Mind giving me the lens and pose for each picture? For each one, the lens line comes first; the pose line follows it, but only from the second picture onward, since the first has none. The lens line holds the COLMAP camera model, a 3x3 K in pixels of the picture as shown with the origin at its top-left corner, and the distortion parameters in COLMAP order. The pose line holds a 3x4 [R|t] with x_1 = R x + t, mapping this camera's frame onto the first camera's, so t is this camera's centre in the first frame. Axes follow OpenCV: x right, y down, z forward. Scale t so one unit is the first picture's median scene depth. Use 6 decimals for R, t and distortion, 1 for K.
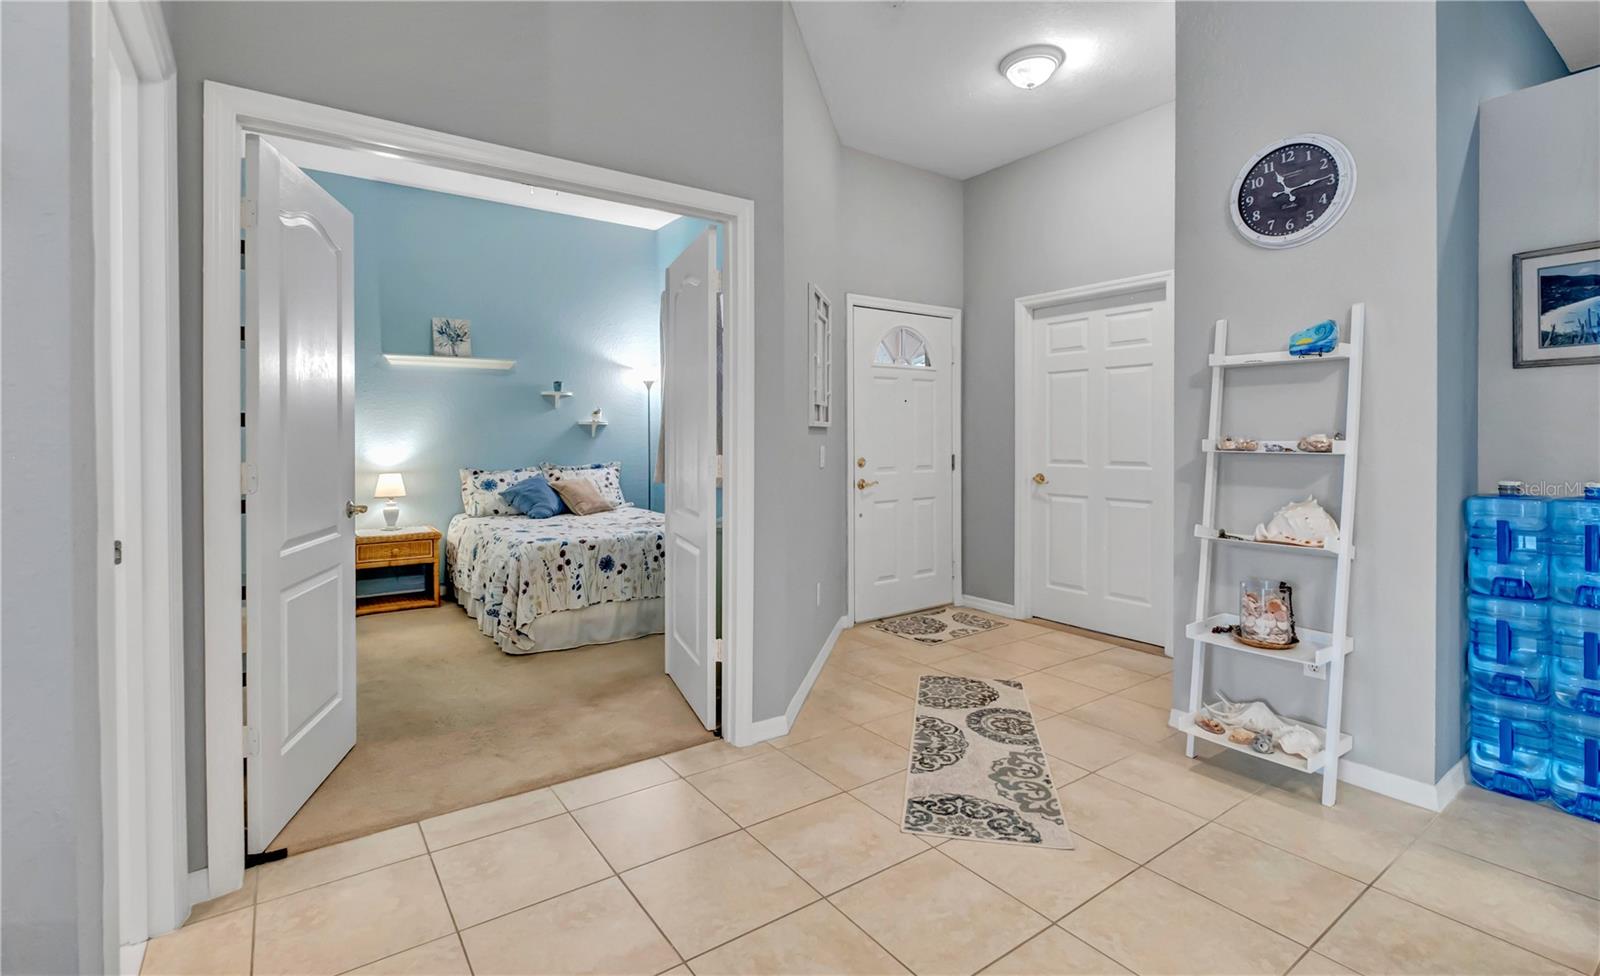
lens RADIAL K [[720.4, 0, 794.2], [0, 720.4, 444.9], [0, 0, 1]] dist [-0.002669, 0.000167]
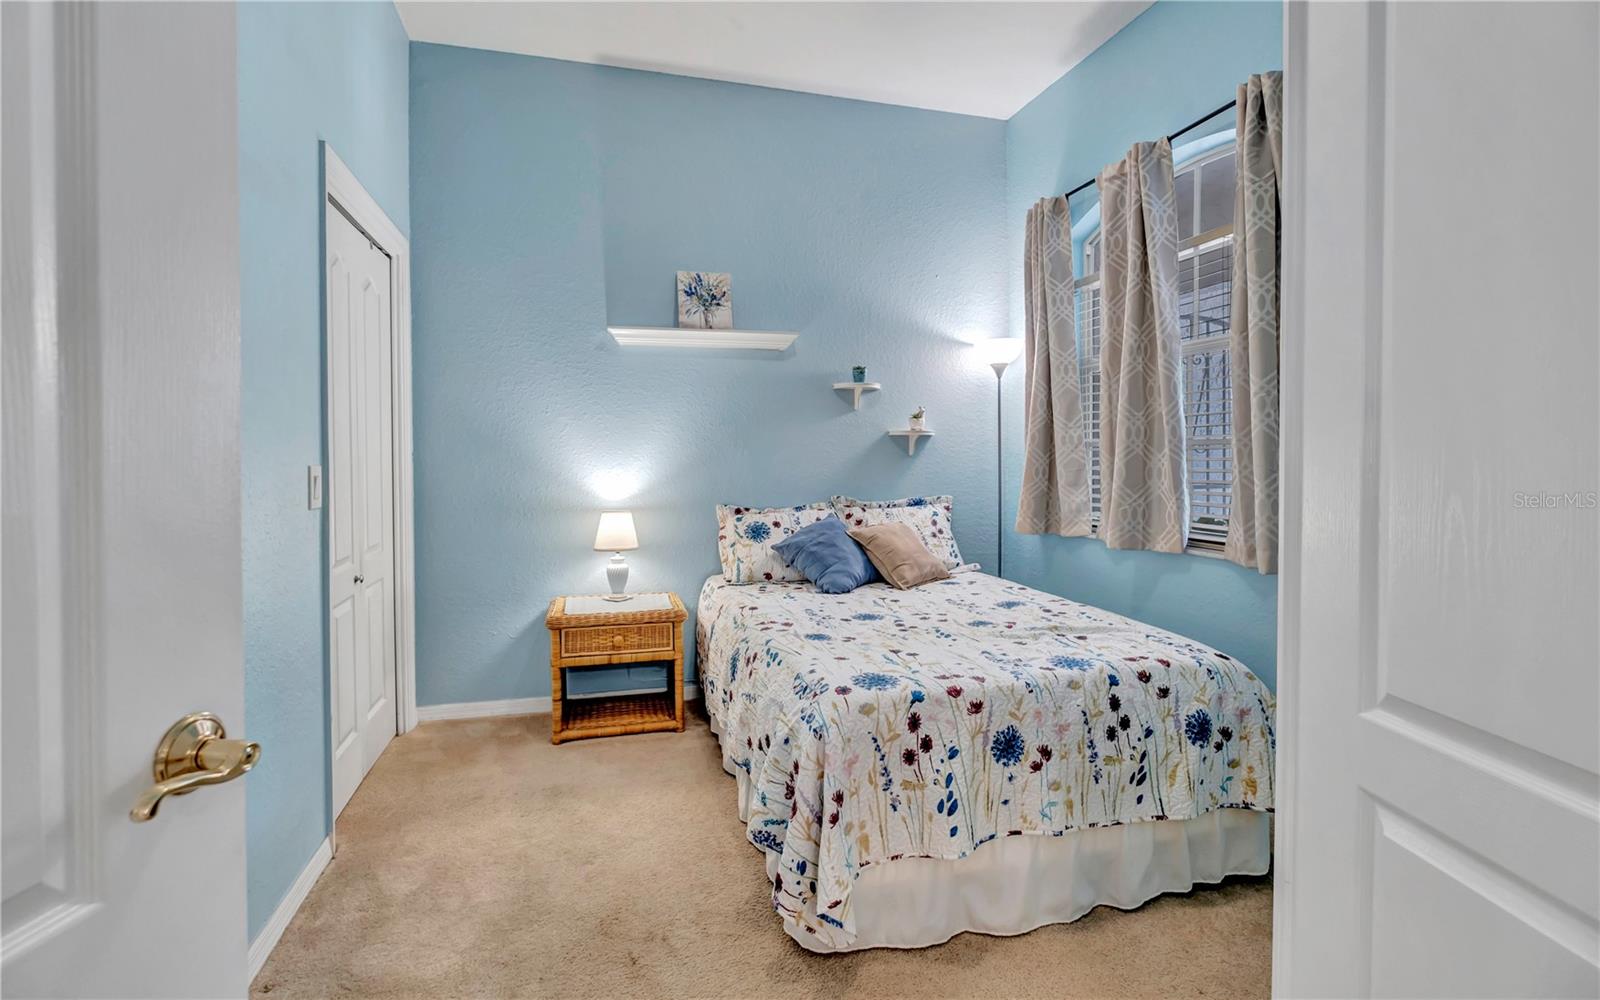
lens RADIAL K [[713.2, 0, 788.5], [0, 713.2, 468.6], [0, 0, 1]] dist [-0.001574, 0.000200]
pose [[0.937060, 0.004099, -0.349145, -0.236915], [-0.001996, 0.999978, 0.006381, -0.004589], [0.349163, -0.005282, 0.937047, 0.557100]]
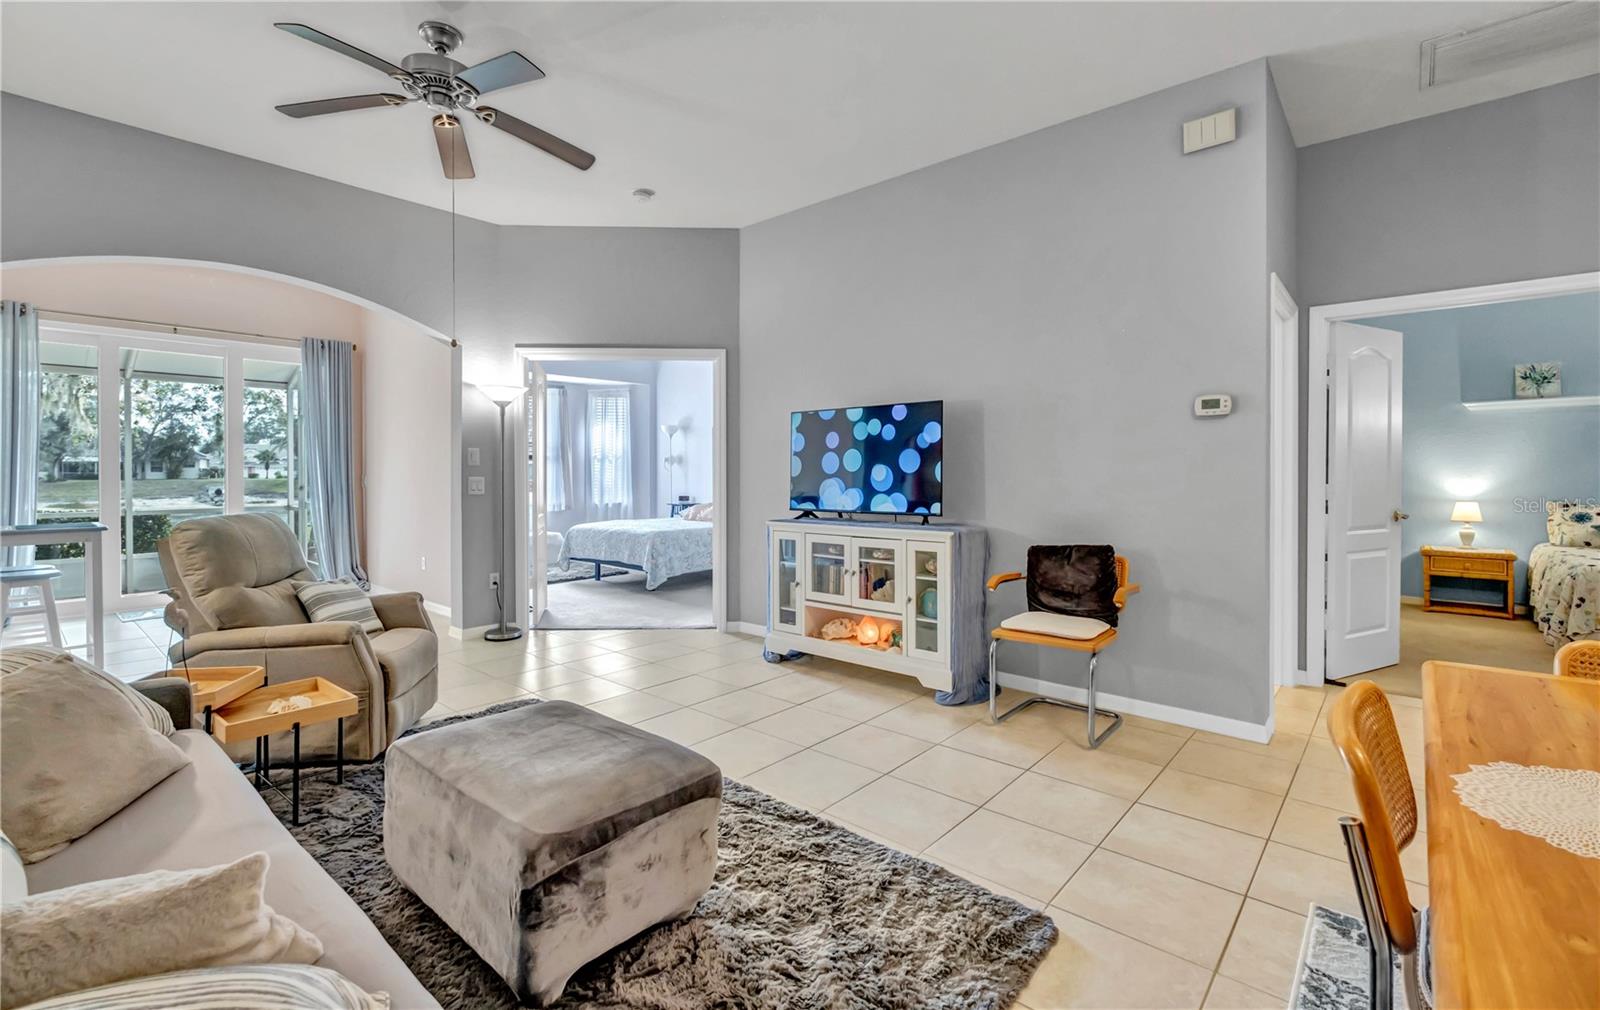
lens RADIAL K [[713.2, 0, 791.0], [0, 713.2, 478.5], [0, 0, 1]] dist [-0.001574, 0.000200]
pose [[0.230668, 0.009209, -0.972989, 0.411927], [-0.009285, 0.999931, 0.007263, 0.003014], [0.972988, 0.007359, 0.230737, -0.458229]]
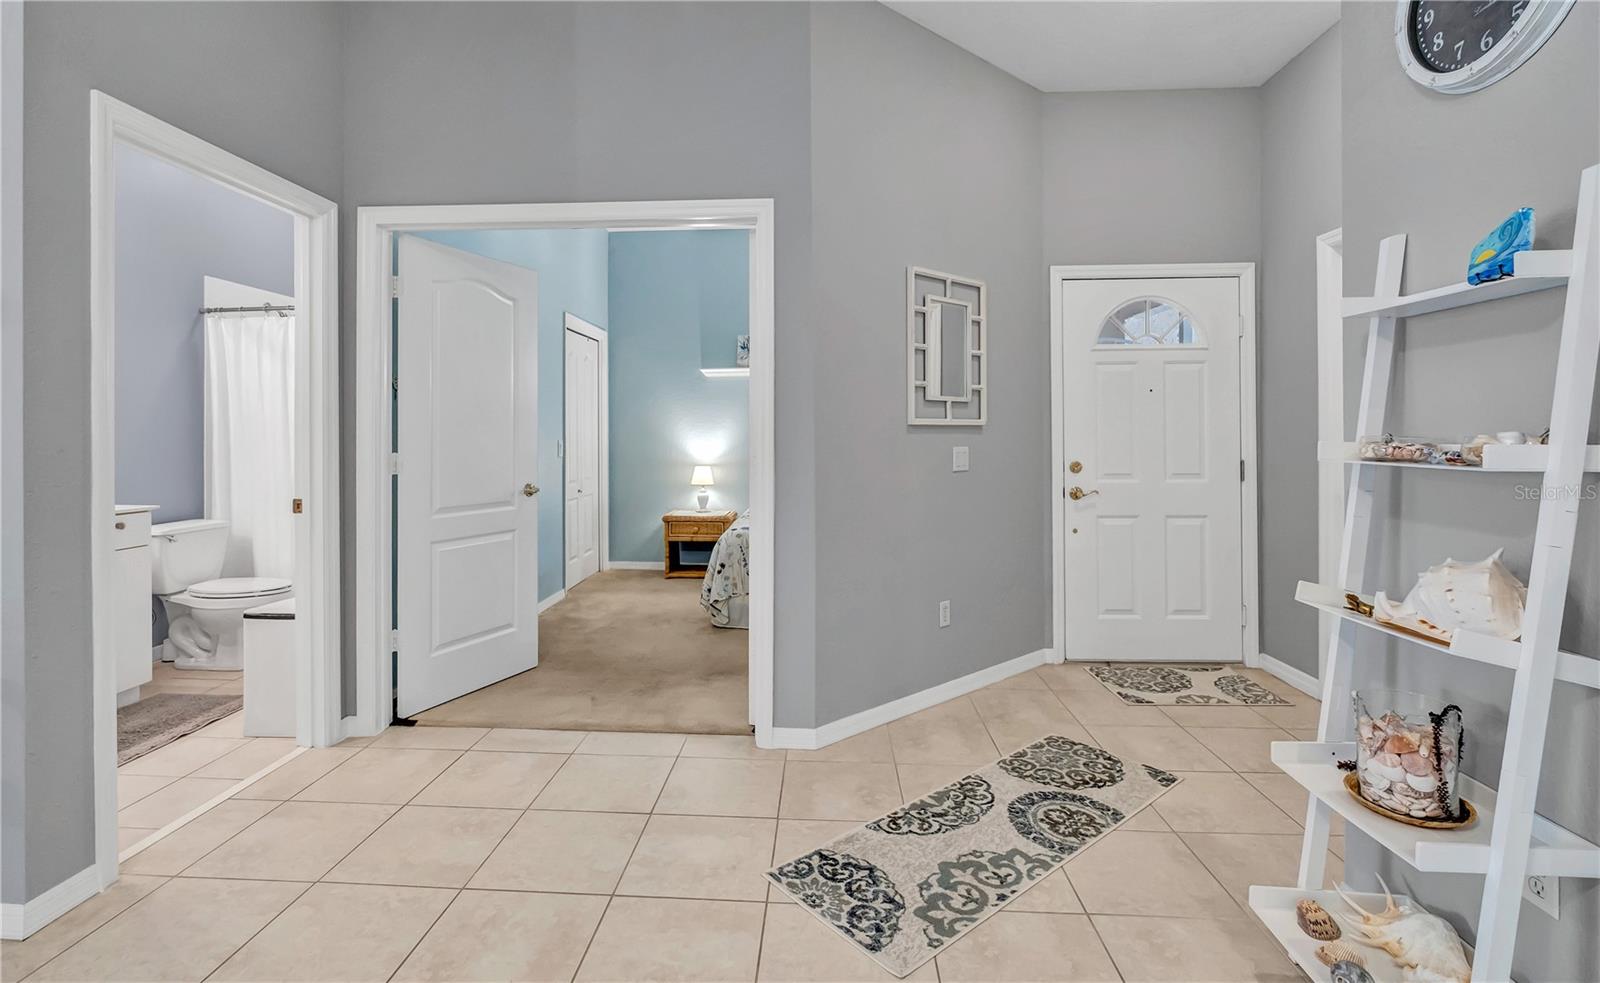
lens RADIAL K [[720.4, 0, 792.1], [0, 720.4, 435.1], [0, 0, 1]] dist [-0.002669, 0.000167]
pose [[0.779443, -0.001014, -0.626473, 0.400069], [-0.006225, 0.999937, -0.009364, -0.002712], [0.626443, 0.011199, 0.779387, 0.169025]]
